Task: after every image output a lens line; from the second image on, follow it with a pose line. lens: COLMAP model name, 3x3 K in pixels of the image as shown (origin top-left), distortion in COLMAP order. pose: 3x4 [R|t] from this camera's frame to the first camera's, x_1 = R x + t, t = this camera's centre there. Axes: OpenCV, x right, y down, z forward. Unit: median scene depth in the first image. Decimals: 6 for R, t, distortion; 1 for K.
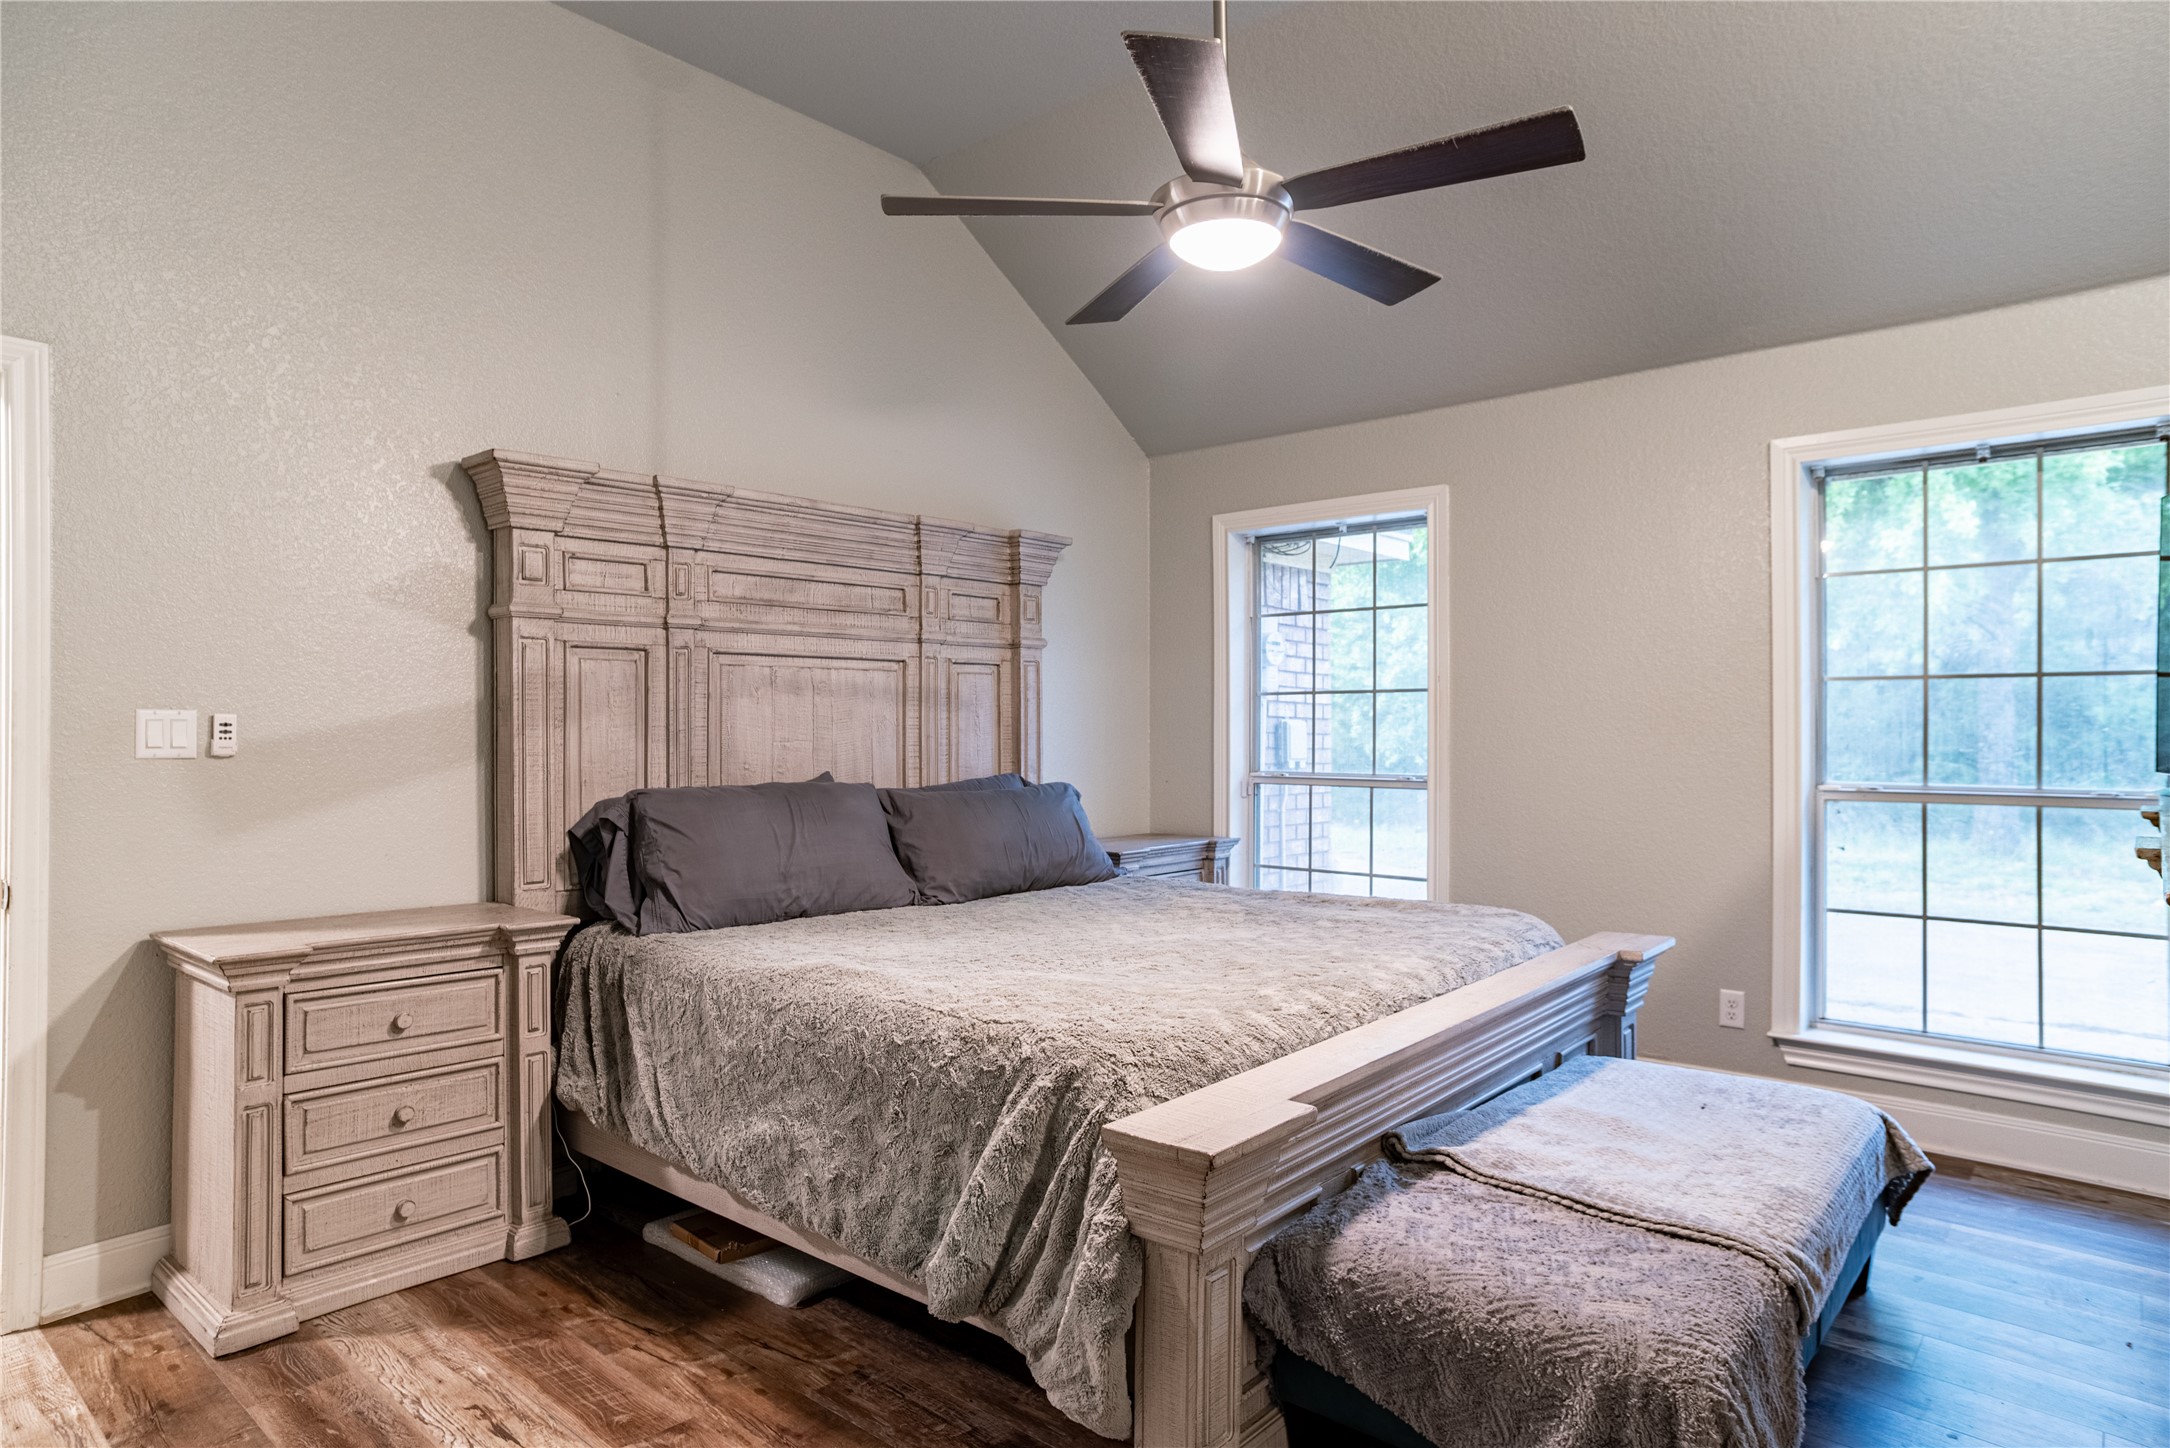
lens RADIAL K [[1252.2, 0, 1091.4], [0, 1252.2, 726.1], [0, 0, 1]] dist [-0.080091, 0.062500]
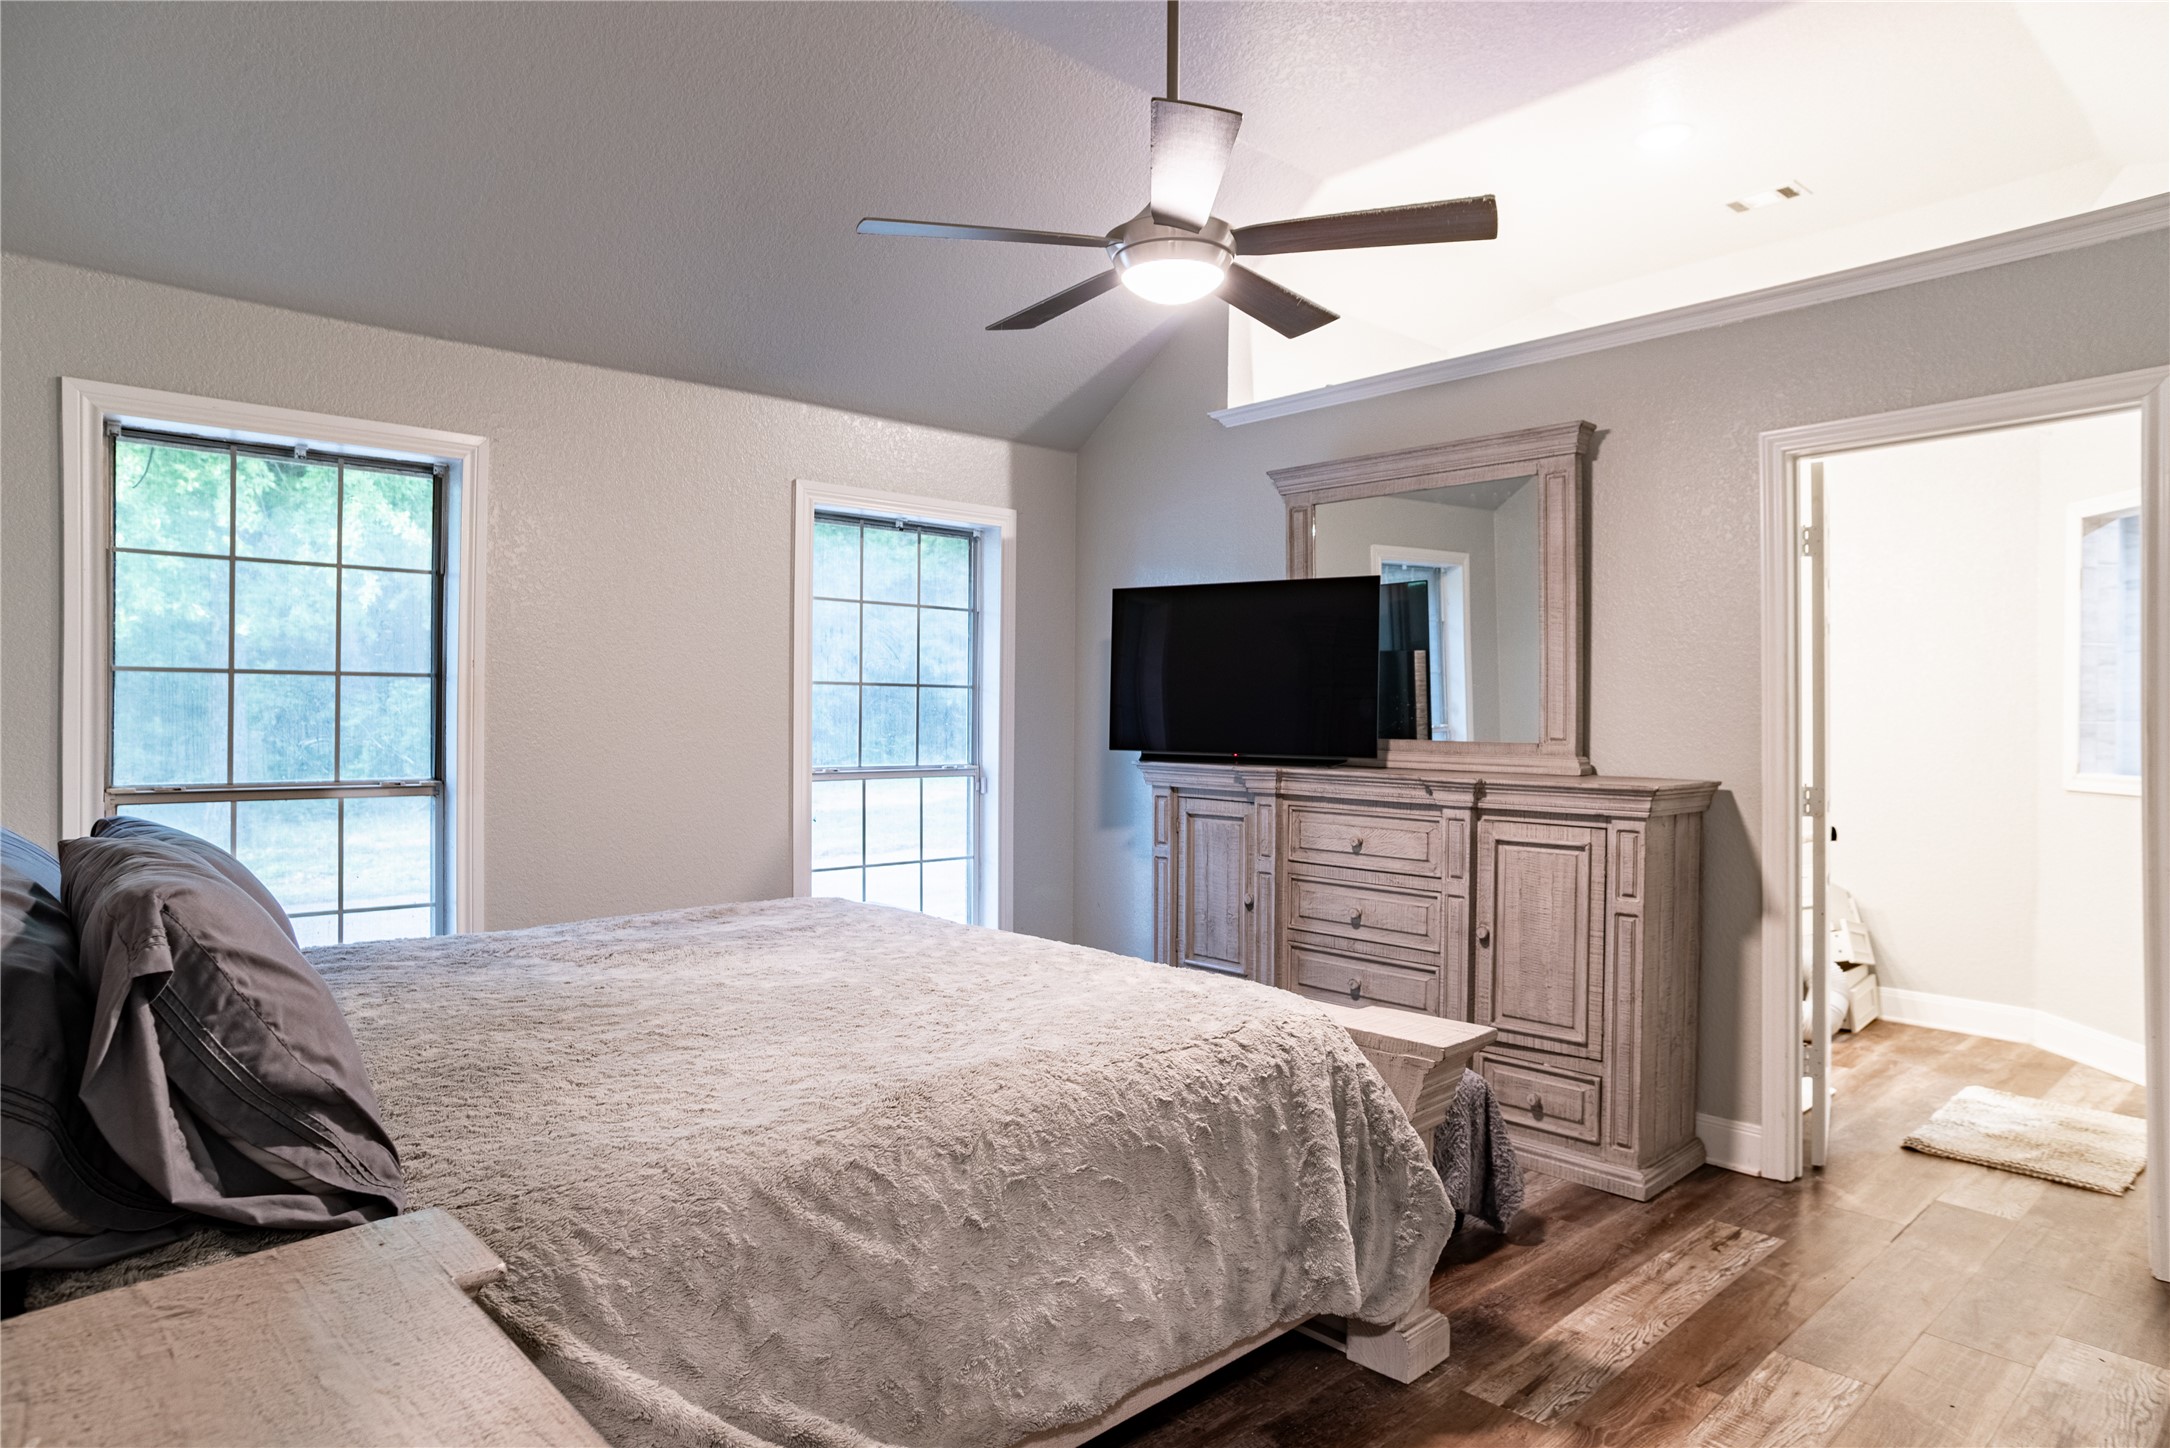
lens RADIAL K [[1252.2, 0, 1091.4], [0, 1252.2, 726.1], [0, 0, 1]] dist [-0.080091, 0.062500]
pose [[0.108562, -0.001558, 0.994088, -0.488425], [-0.007780, 0.999967, 0.002417, -0.000012], [-0.994059, -0.007996, 0.108546, 0.473921]]
